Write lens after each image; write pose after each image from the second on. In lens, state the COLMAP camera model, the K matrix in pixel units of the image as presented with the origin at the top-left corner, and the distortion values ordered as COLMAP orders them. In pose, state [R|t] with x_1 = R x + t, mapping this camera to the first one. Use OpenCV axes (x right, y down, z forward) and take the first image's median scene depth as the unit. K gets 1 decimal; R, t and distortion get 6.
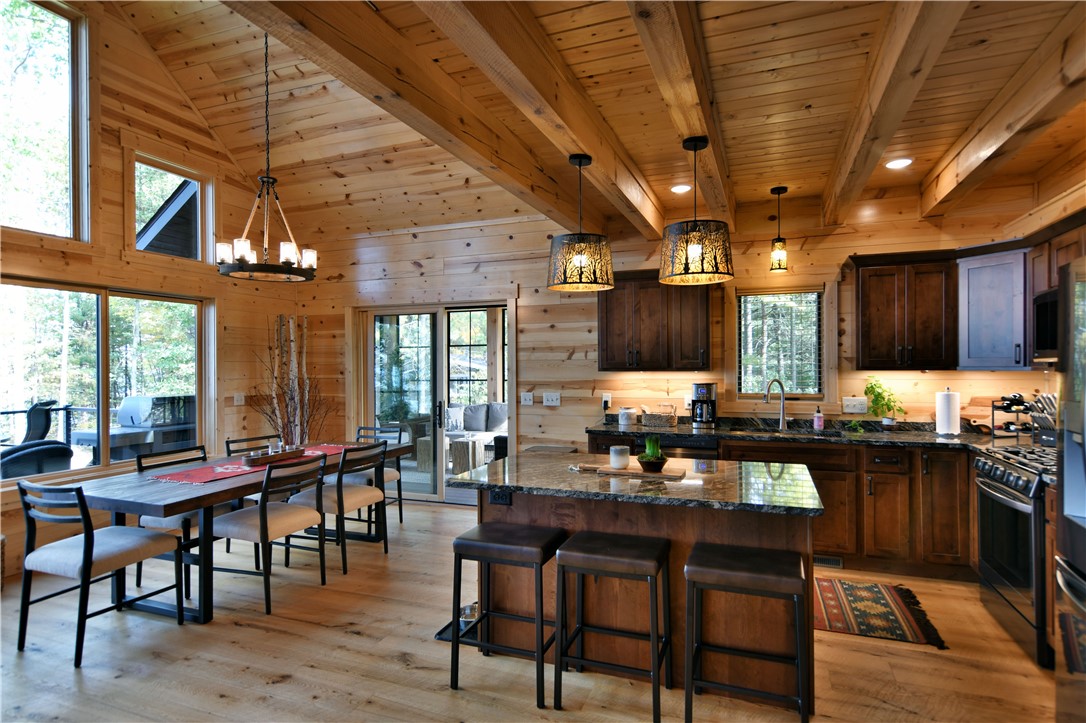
lens RADIAL K [[571.8, 0, 544.6], [0, 571.8, 364.1], [0, 0, 1]] dist [0.000917, -0.000273]
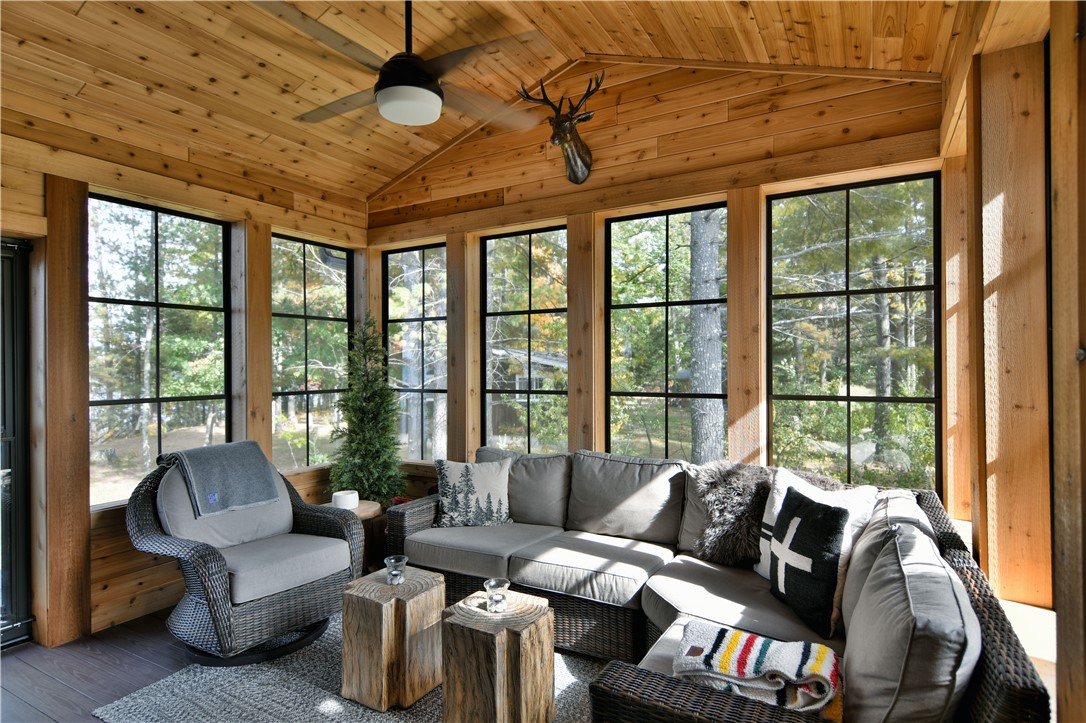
lens RADIAL K [[571.8, 0, 544.2], [0, 571.8, 361.4], [0, 0, 1]] dist [0.000917, -0.000273]
pose [[0.988262, 0.003943, -0.152719, -0.060749], [-0.003770, 0.999992, 0.001426, 0.005151], [0.152723, -0.000833, 0.988269, 0.656126]]
